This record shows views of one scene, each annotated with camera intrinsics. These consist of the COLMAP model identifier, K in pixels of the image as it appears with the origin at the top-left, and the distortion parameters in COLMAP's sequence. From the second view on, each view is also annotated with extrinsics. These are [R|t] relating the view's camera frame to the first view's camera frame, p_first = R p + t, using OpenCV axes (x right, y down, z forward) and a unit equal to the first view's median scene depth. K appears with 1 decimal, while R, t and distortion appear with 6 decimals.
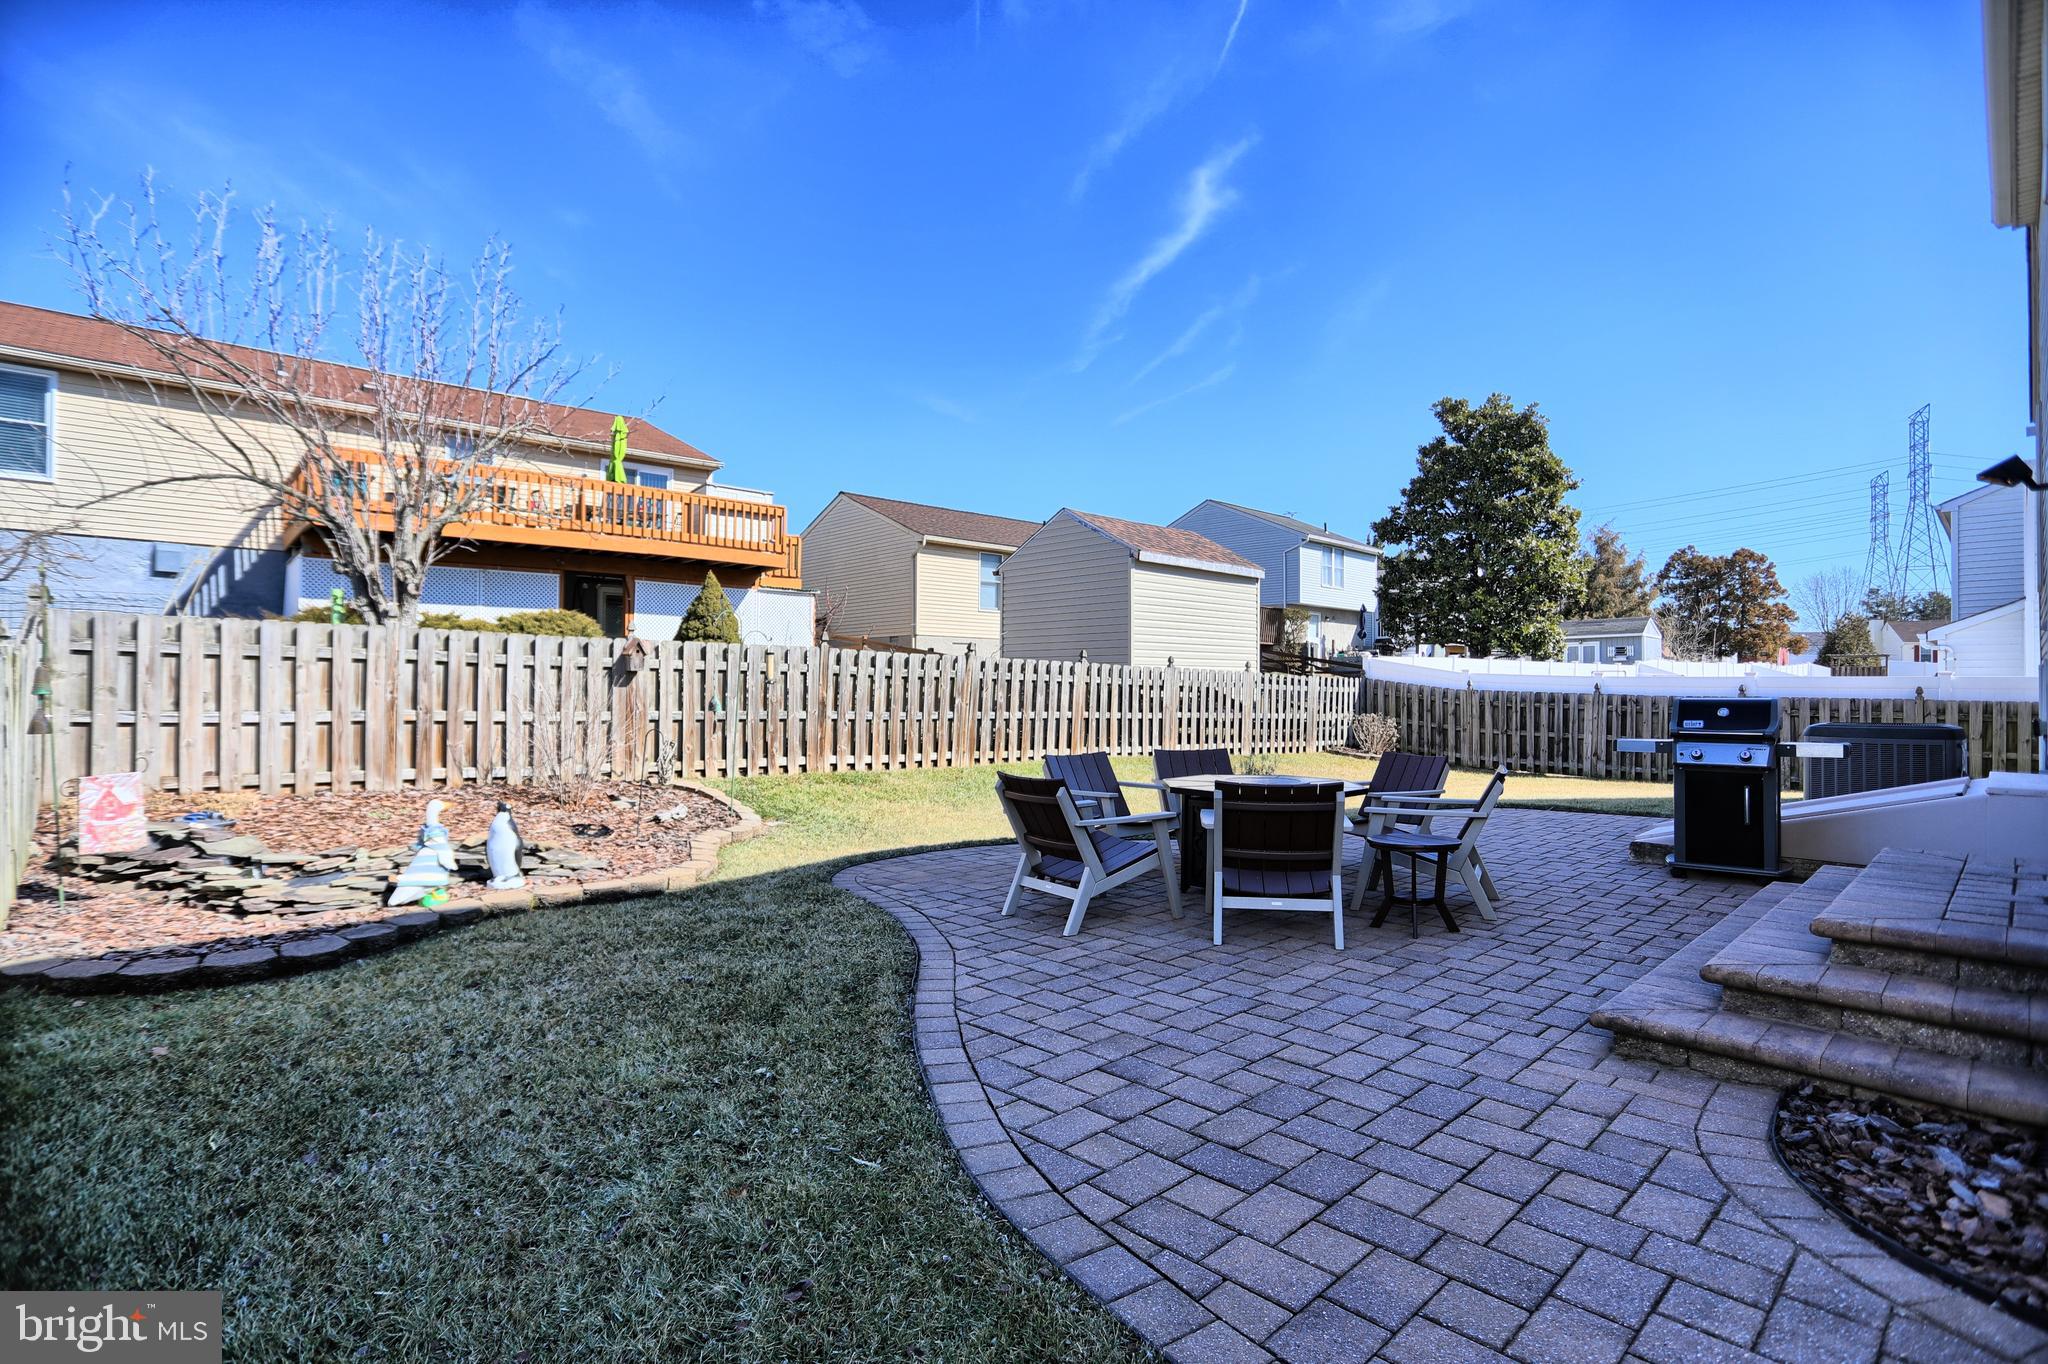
lens RADIAL K [[996.0, 0, 1024.1], [0, 996.0, 677.6], [0, 0, 1]] dist [-0.075236, 0.033347]
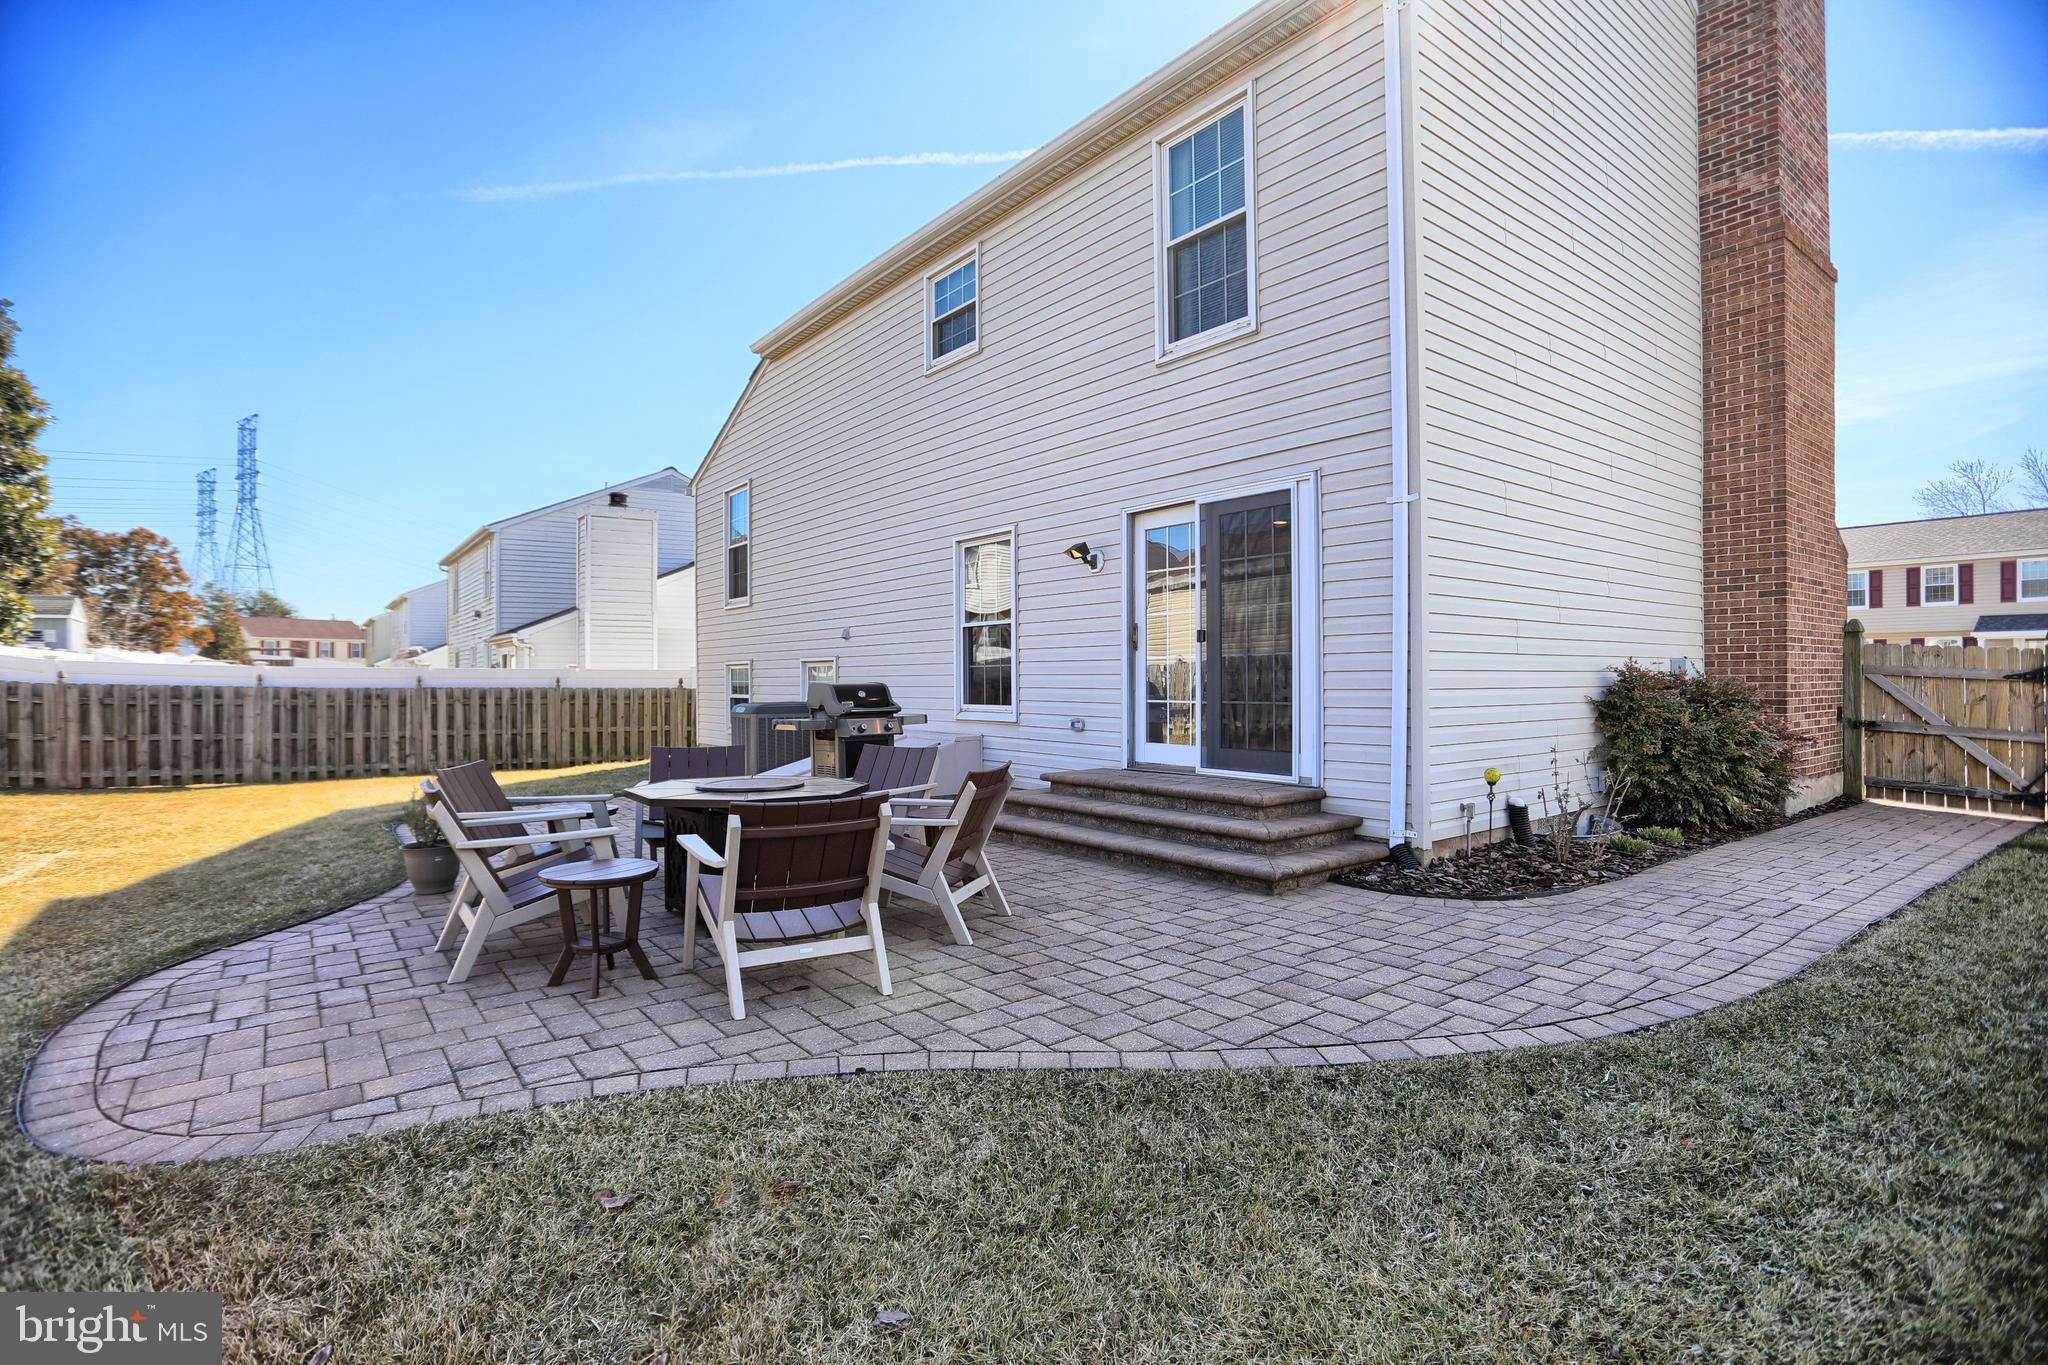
lens RADIAL K [[996.0, 0, 1024.1], [0, 996.0, 678.1], [0, 0, 1]] dist [-0.075236, 0.033347]
pose [[0.091597, -0.002408, 0.995793, -0.359928], [-0.004754, 0.999985, 0.002855, 0.005741], [-0.995785, -0.004995, 0.091584, 0.416567]]
